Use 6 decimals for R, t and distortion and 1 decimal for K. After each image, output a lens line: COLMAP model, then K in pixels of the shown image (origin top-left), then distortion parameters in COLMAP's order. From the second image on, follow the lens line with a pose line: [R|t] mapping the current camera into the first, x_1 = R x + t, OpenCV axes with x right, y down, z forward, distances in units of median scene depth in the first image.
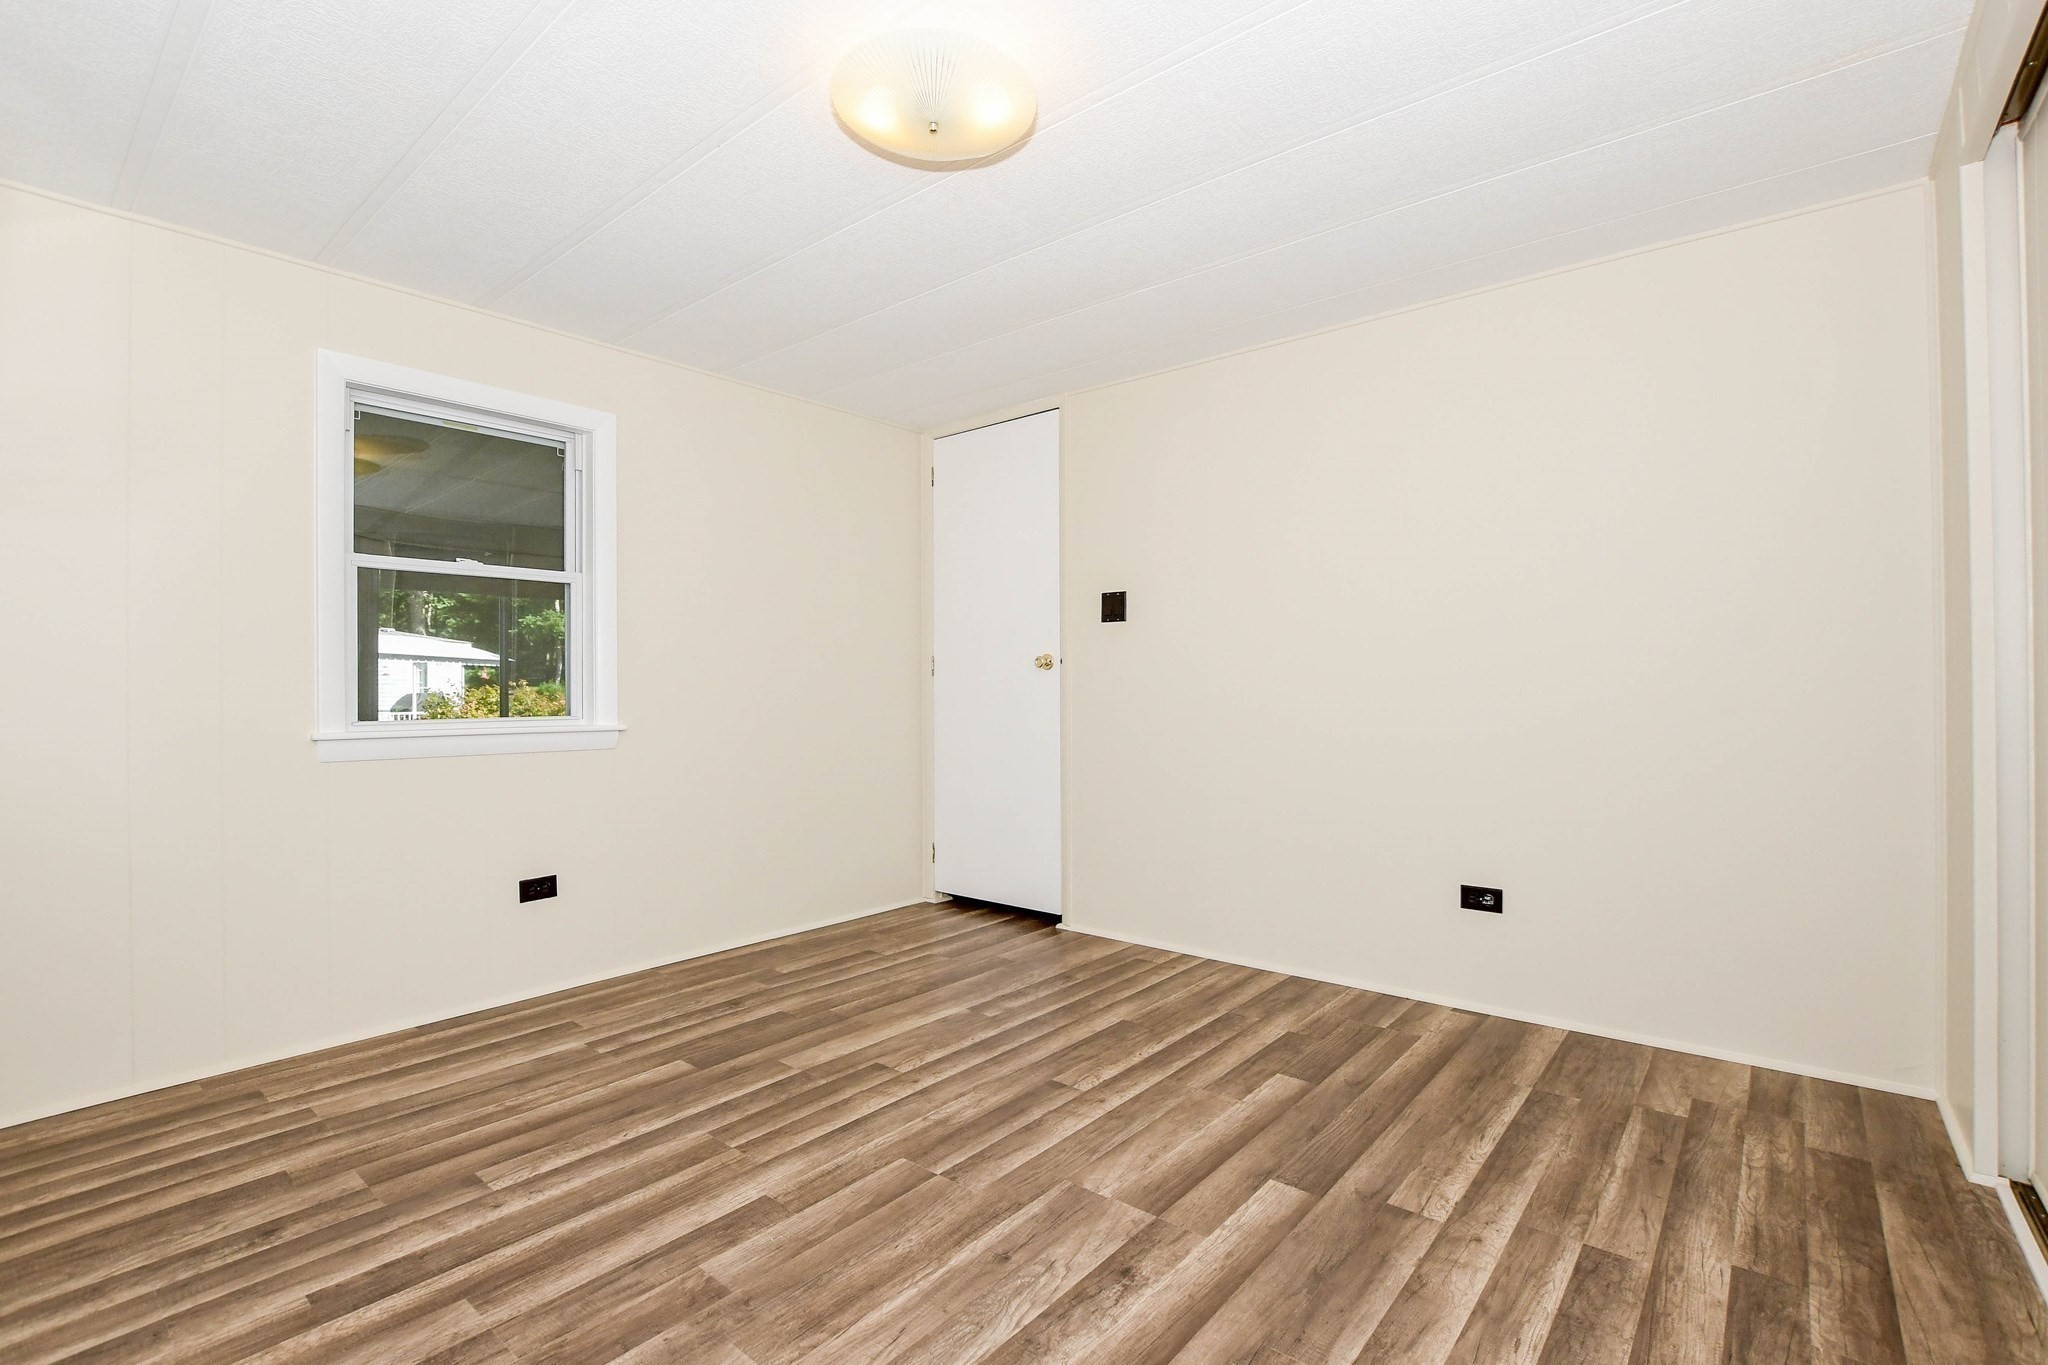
lens RADIAL K [[911.6, 0, 1005.0], [0, 911.6, 687.2], [0, 0, 1]] dist [-0.033789, 0.004277]
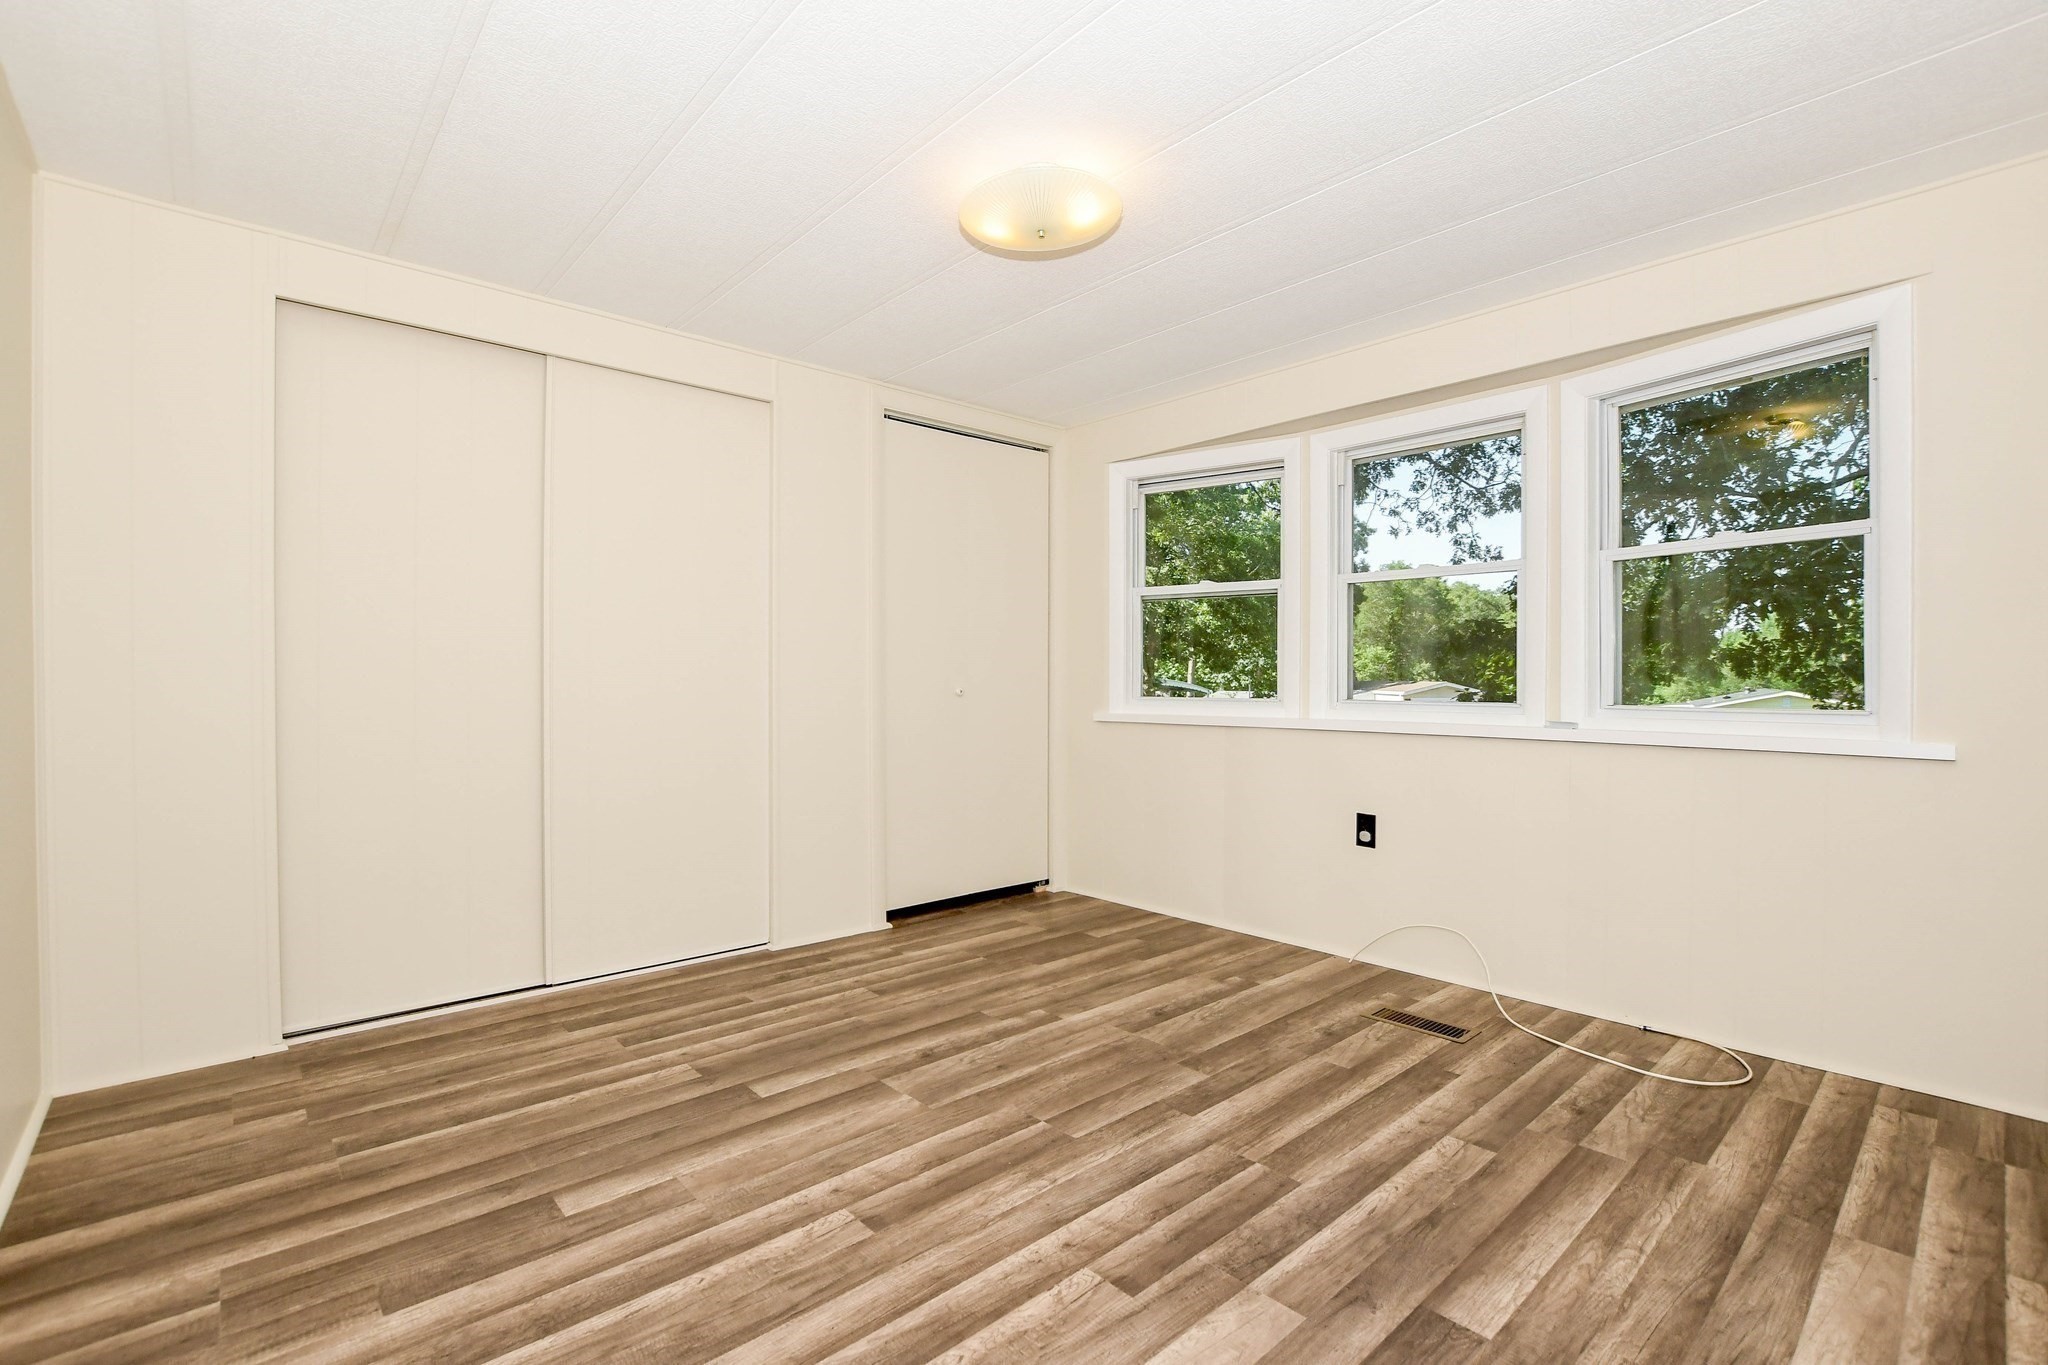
lens RADIAL K [[911.6, 0, 1013.8], [0, 911.6, 670.2], [0, 0, 1]] dist [-0.033789, 0.004277]
pose [[-0.991001, 0.009928, 0.133486, -0.162938], [0.007764, 0.999830, -0.016722, 0.006888], [-0.133630, -0.015535, -0.990910, 1.785326]]
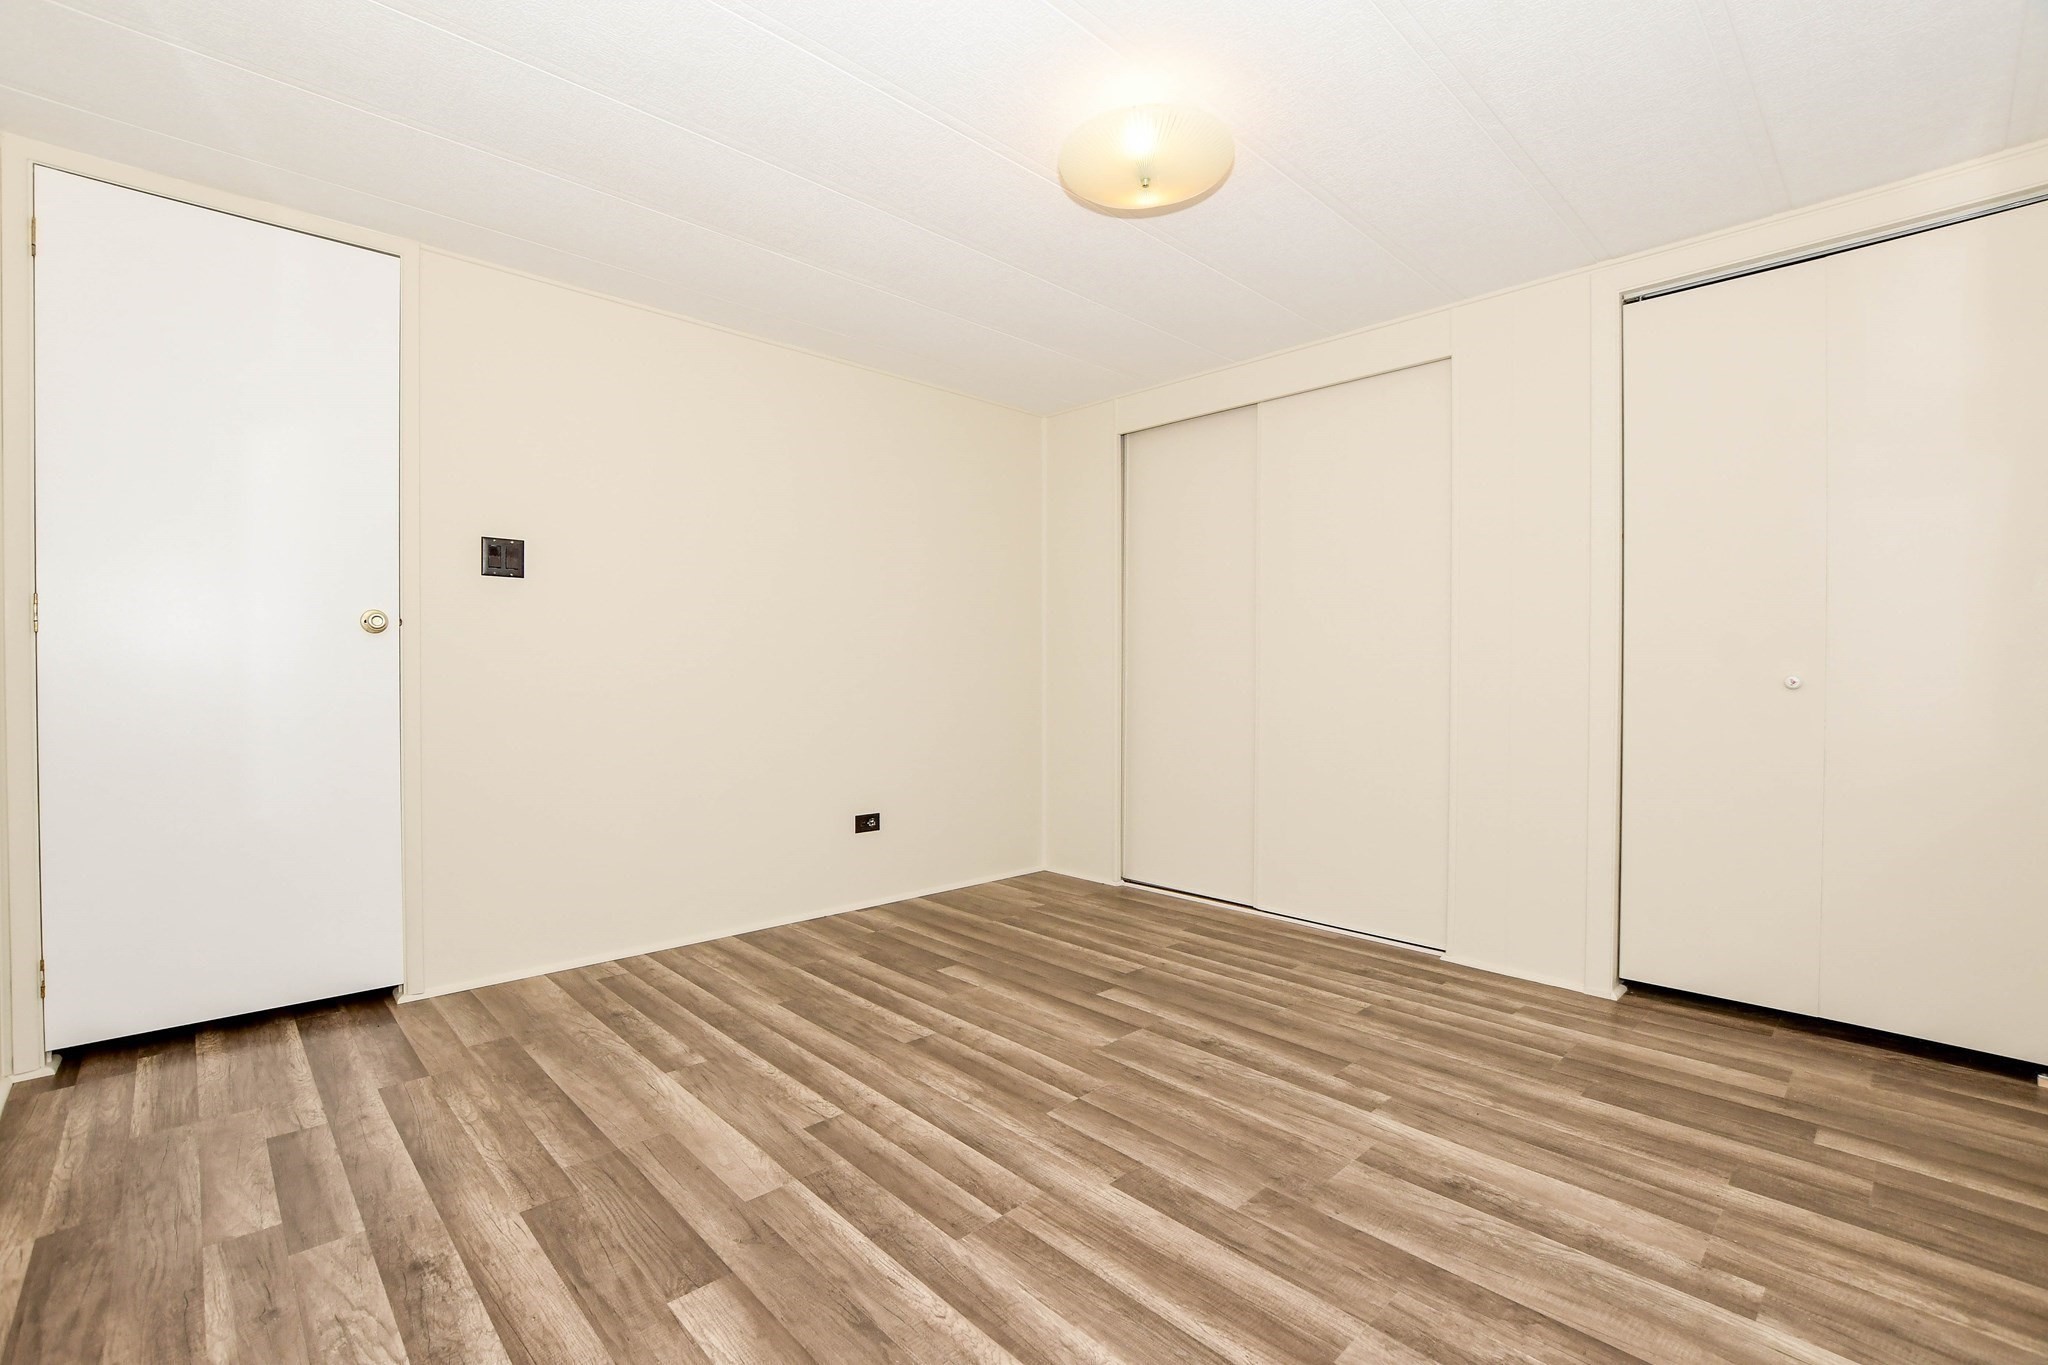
lens RADIAL K [[911.6, 0, 1011.3], [0, 911.6, 694.0], [0, 0, 1]] dist [-0.033789, 0.004277]
pose [[0.108996, -0.019806, 0.993845, -0.993533], [-0.006518, 0.999766, 0.020639, 0.020616], [-0.994021, -0.008728, 0.108841, 0.818698]]
